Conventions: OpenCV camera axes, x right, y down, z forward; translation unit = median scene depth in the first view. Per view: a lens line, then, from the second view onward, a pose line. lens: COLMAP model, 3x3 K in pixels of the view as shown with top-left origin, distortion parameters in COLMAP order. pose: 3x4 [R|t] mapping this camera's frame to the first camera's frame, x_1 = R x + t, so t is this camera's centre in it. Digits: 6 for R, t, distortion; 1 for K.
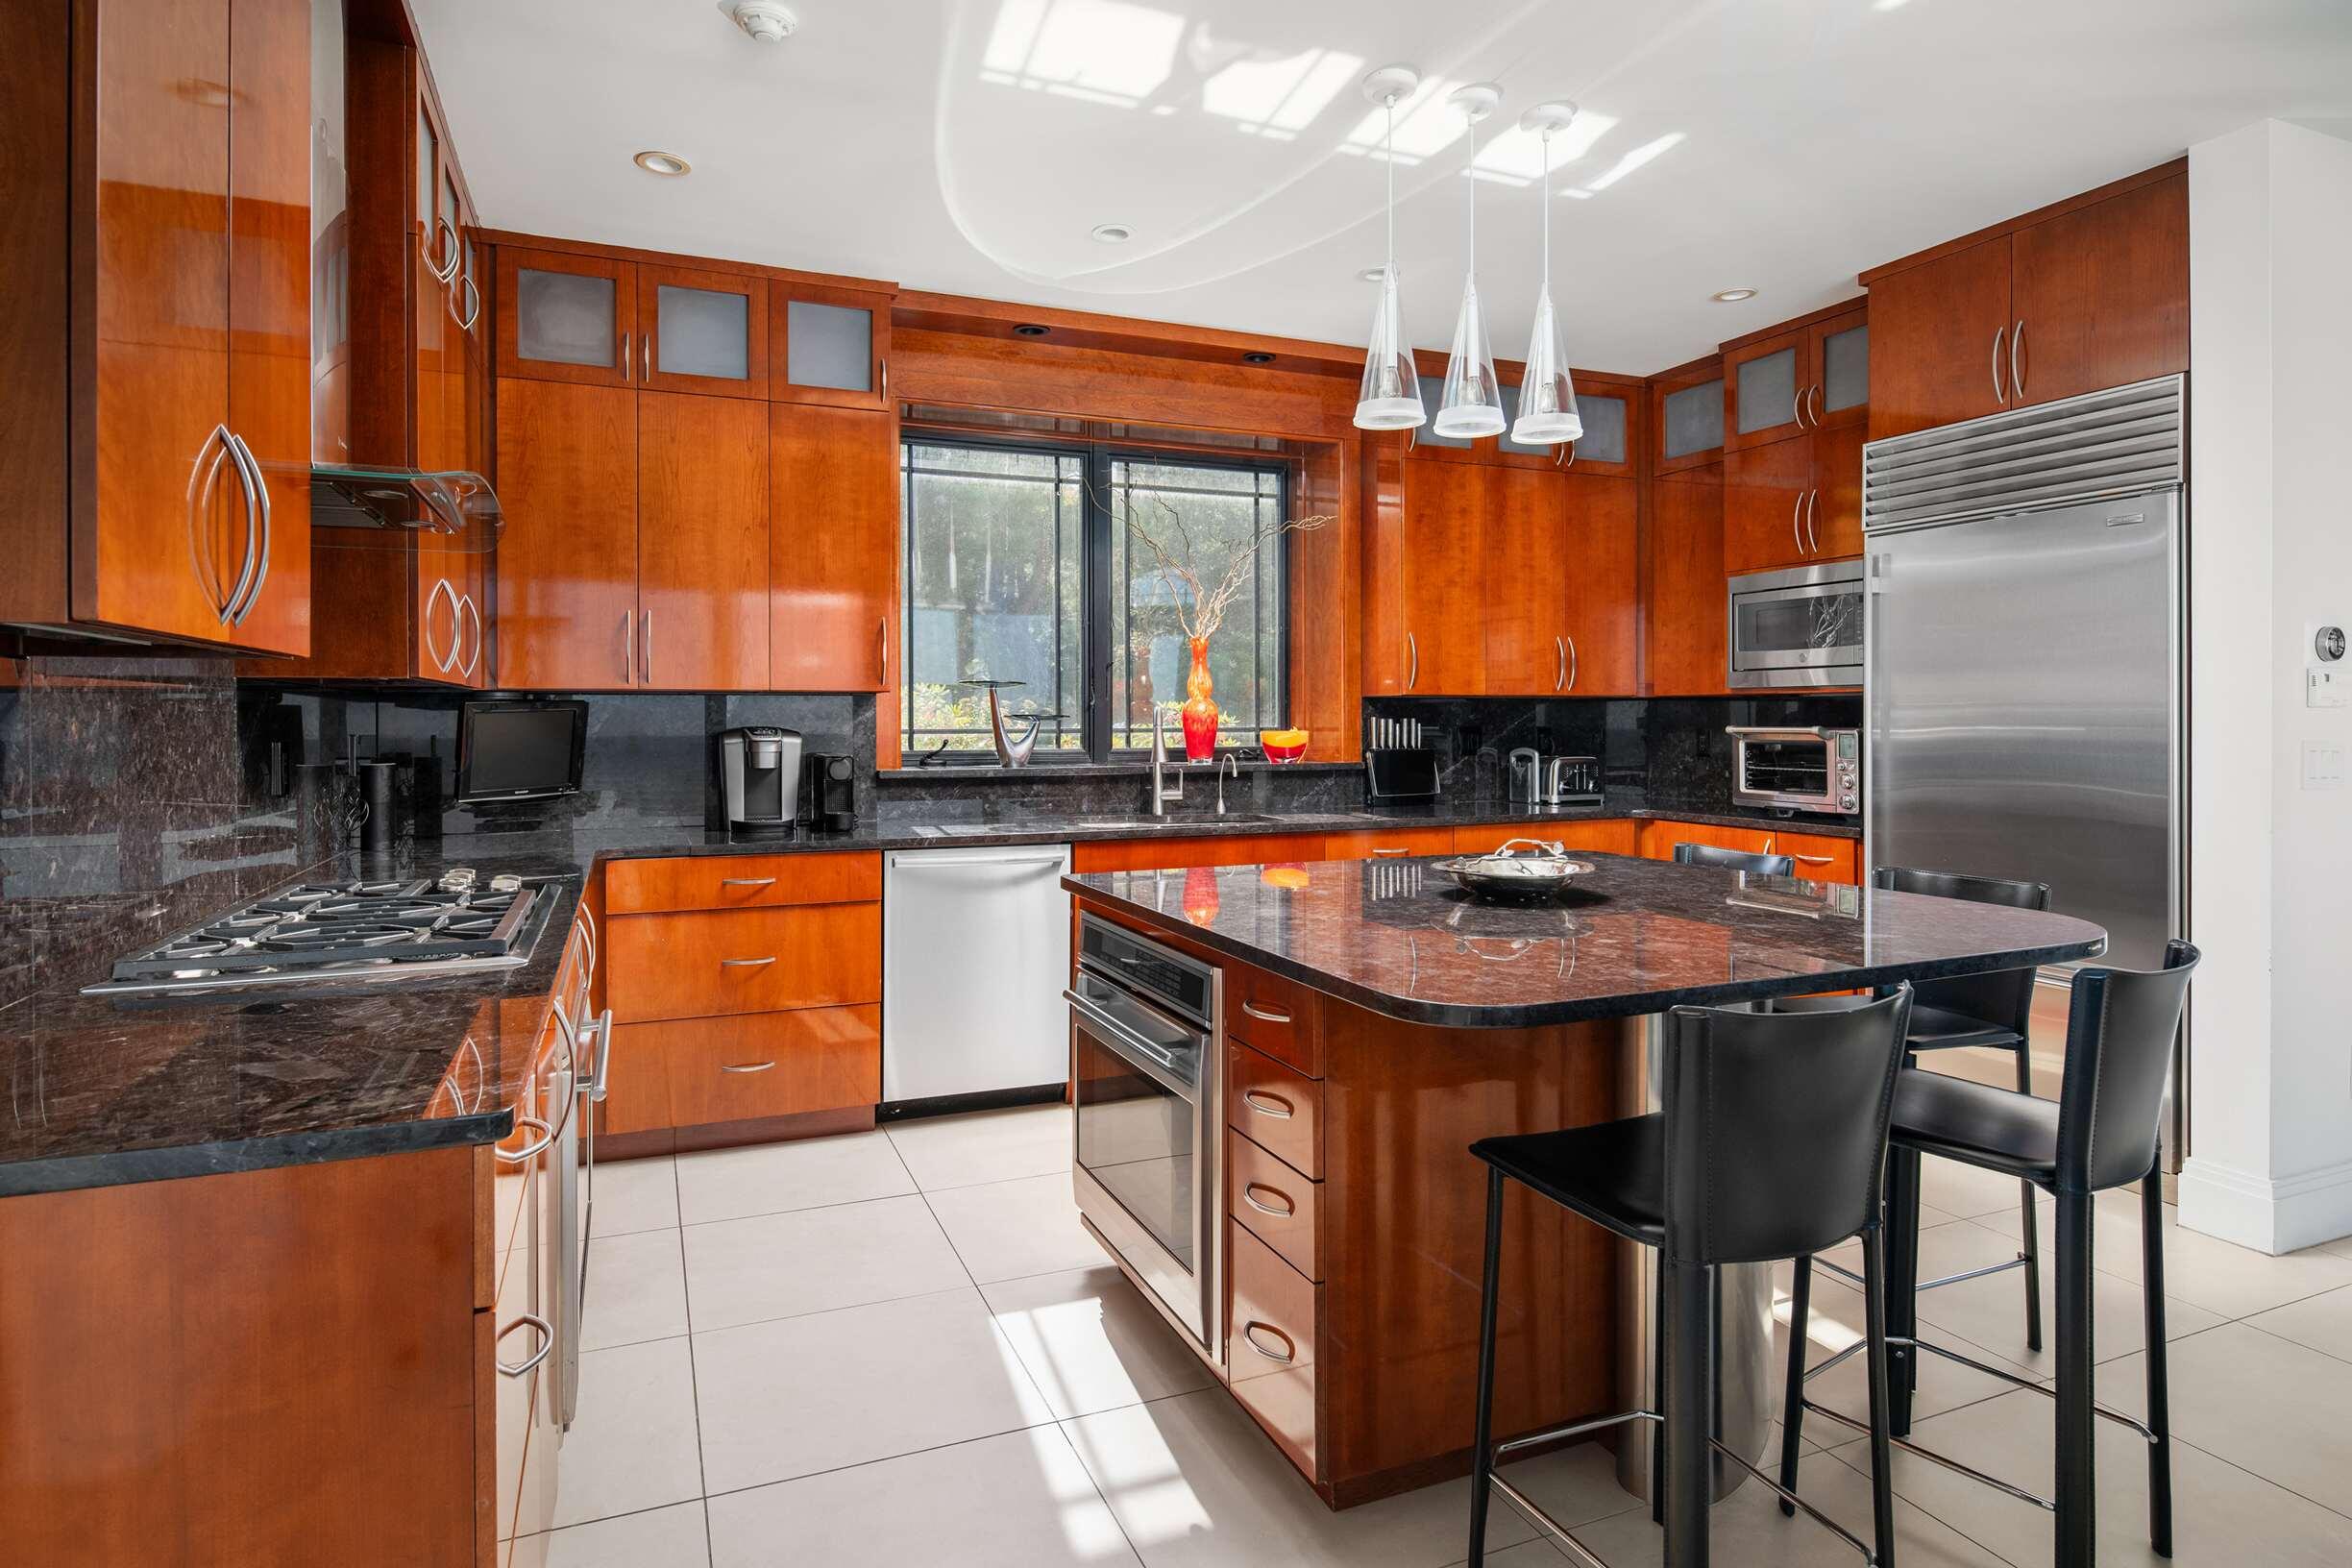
lens RADIAL K [[1284.6, 0, 1137.3], [0, 1284.6, 717.5], [0, 0, 1]] dist [0.005760, 0.000390]
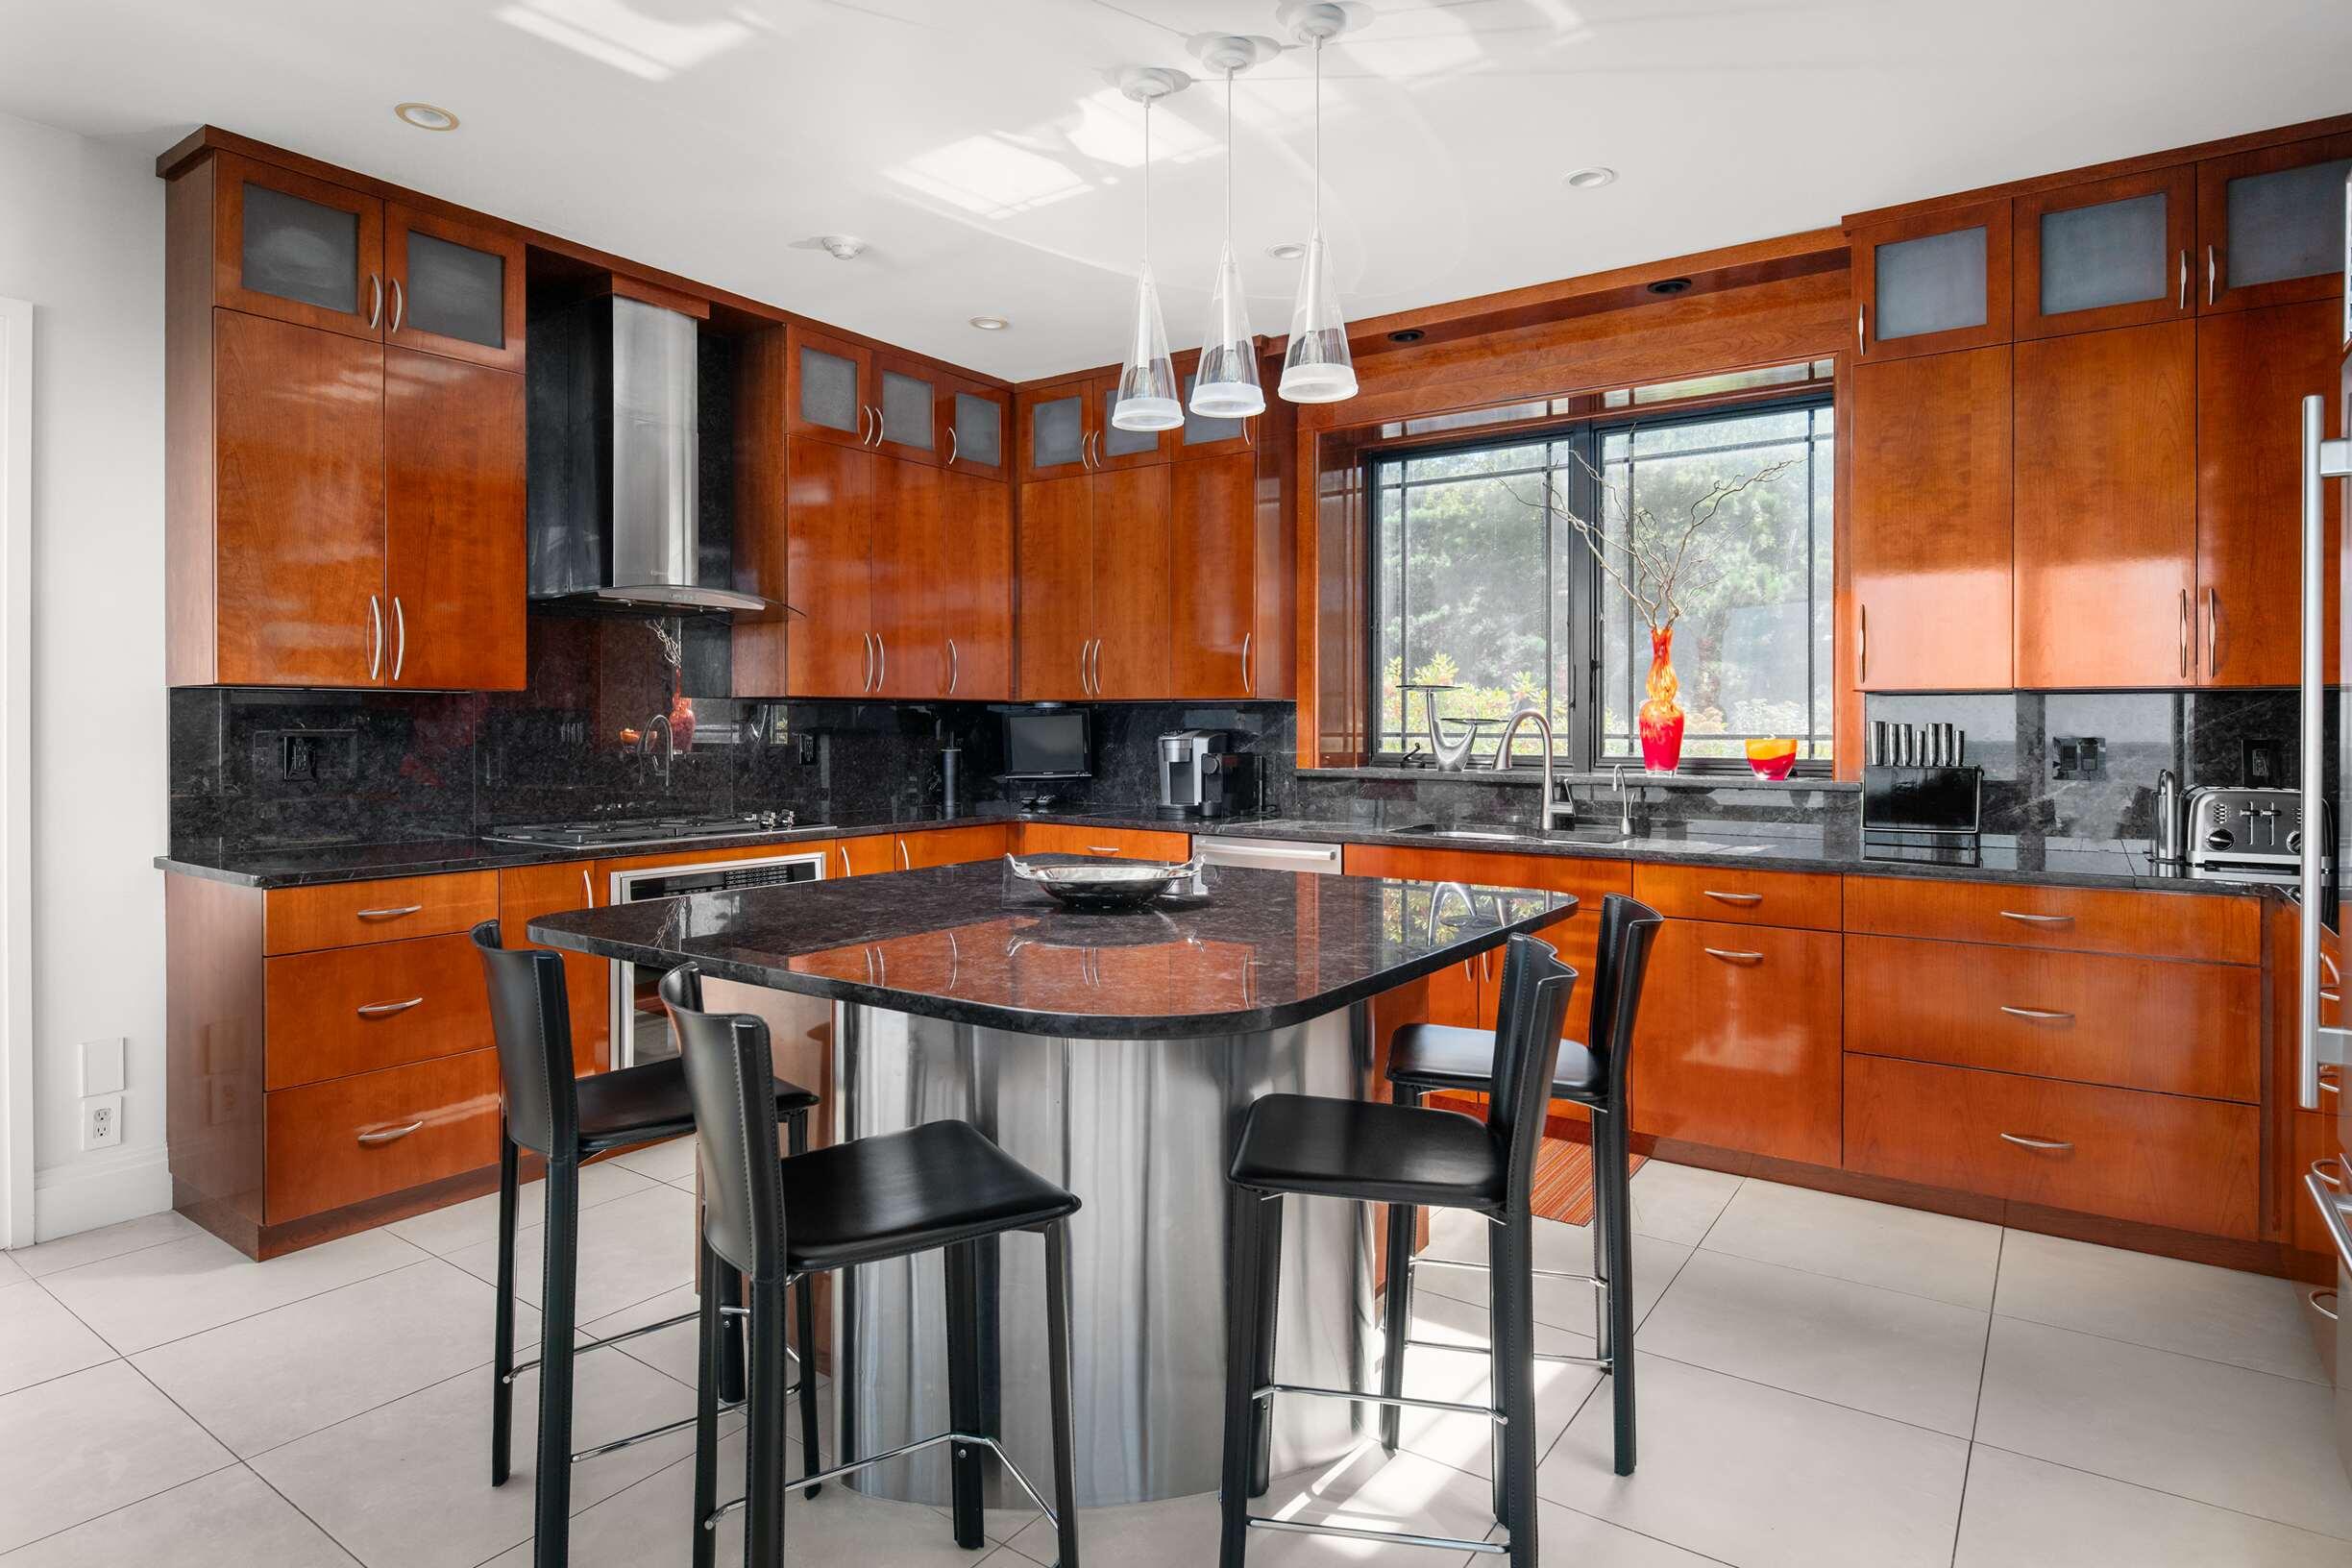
lens RADIAL K [[1284.6, 0, 1112.2], [0, 1284.6, 724.1], [0, 0, 1]] dist [0.005760, 0.000390]
pose [[0.526741, 0.003266, -0.850019, 0.712025], [-0.003191, 0.999993, 0.001865, 0.001348], [0.850020, 0.001730, 0.526748, 0.299227]]
